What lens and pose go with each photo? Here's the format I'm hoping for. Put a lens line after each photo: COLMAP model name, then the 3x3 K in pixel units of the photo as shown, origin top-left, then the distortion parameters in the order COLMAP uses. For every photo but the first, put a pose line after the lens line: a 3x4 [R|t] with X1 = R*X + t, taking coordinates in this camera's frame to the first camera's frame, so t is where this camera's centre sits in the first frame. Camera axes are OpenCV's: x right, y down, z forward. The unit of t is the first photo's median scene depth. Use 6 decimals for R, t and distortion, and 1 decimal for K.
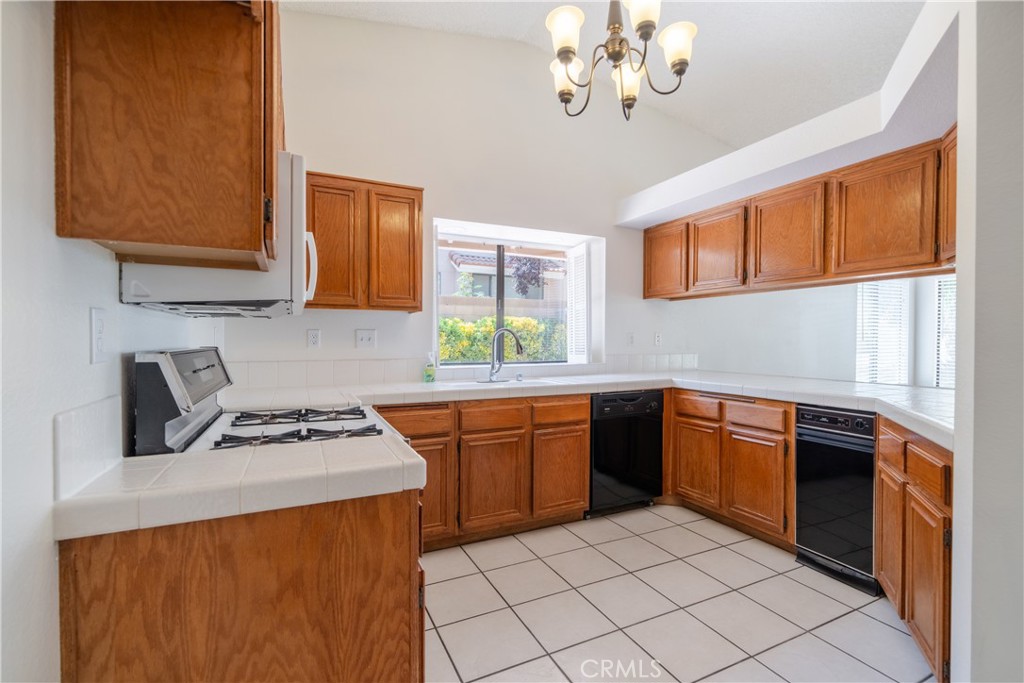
lens RADIAL K [[446.6, 0, 512.0], [0, 446.6, 341.5], [0, 0, 1]] dist [-0.000384, -0.000076]
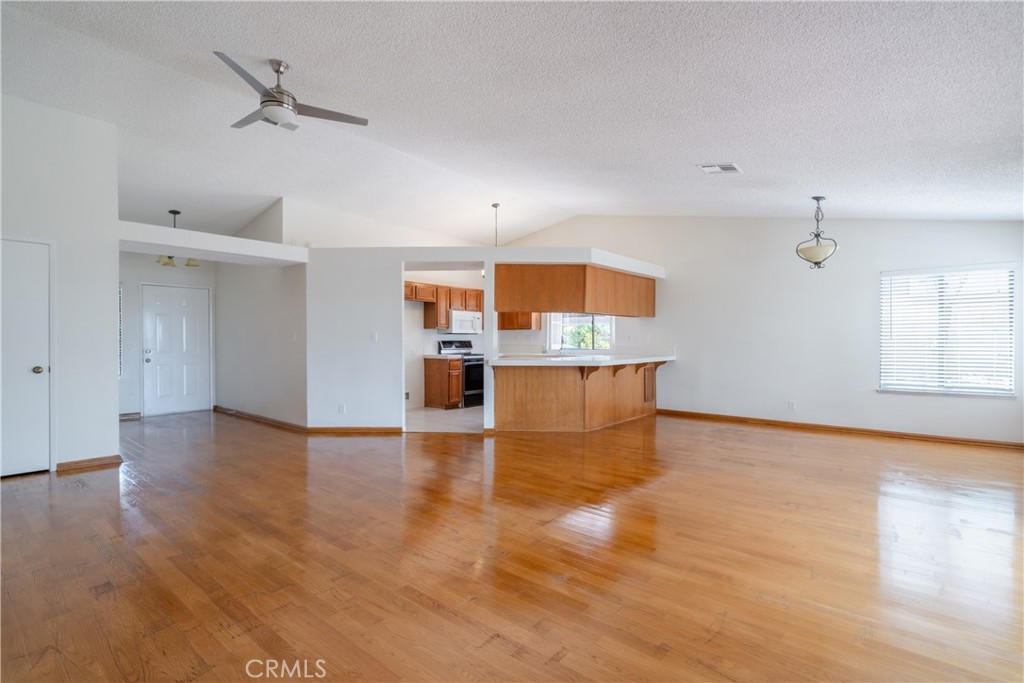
lens RADIAL K [[489.2, 0, 513.2], [0, 489.2, 337.7], [0, 0, 1]] dist [0.001317, 0.000084]
pose [[0.416847, -0.005336, -0.908961, 2.986306], [-0.002093, 0.999974, -0.006830, 0.012008], [0.908974, 0.004750, 0.416825, -0.542764]]
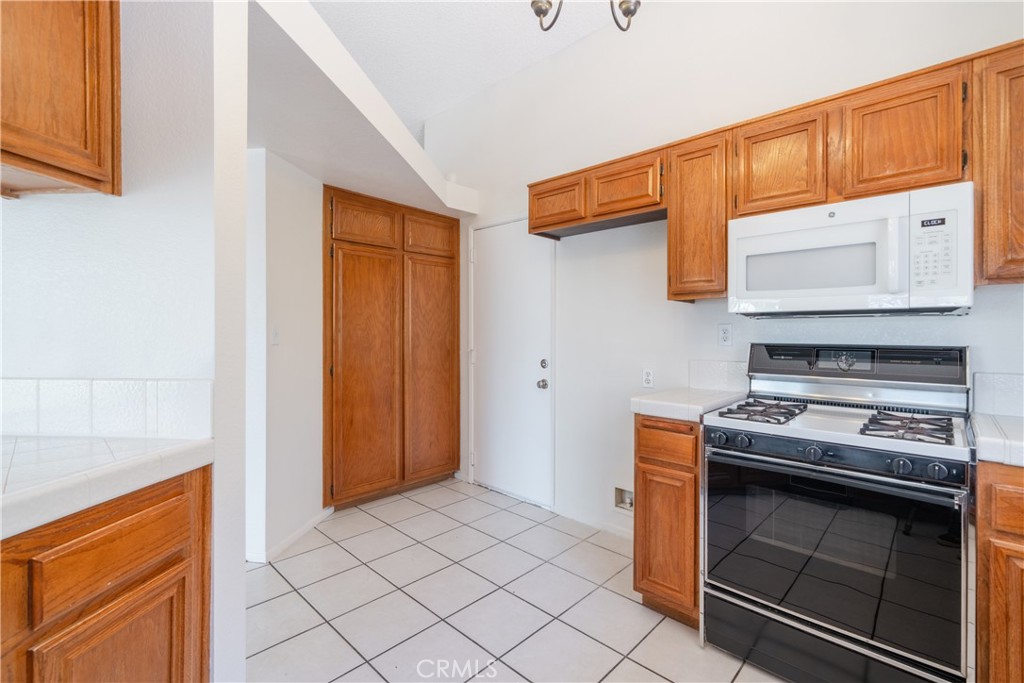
lens RADIAL K [[452.8, 0, 514.6], [0, 452.8, 332.3], [0, 0, 1]] dist [-0.000541, -0.000159]
pose [[-0.936167, -0.002591, -0.351547, 0.378552], [-0.004096, 0.999985, 0.003537, -0.010317], [0.351533, 0.004751, -0.936164, 1.052555]]
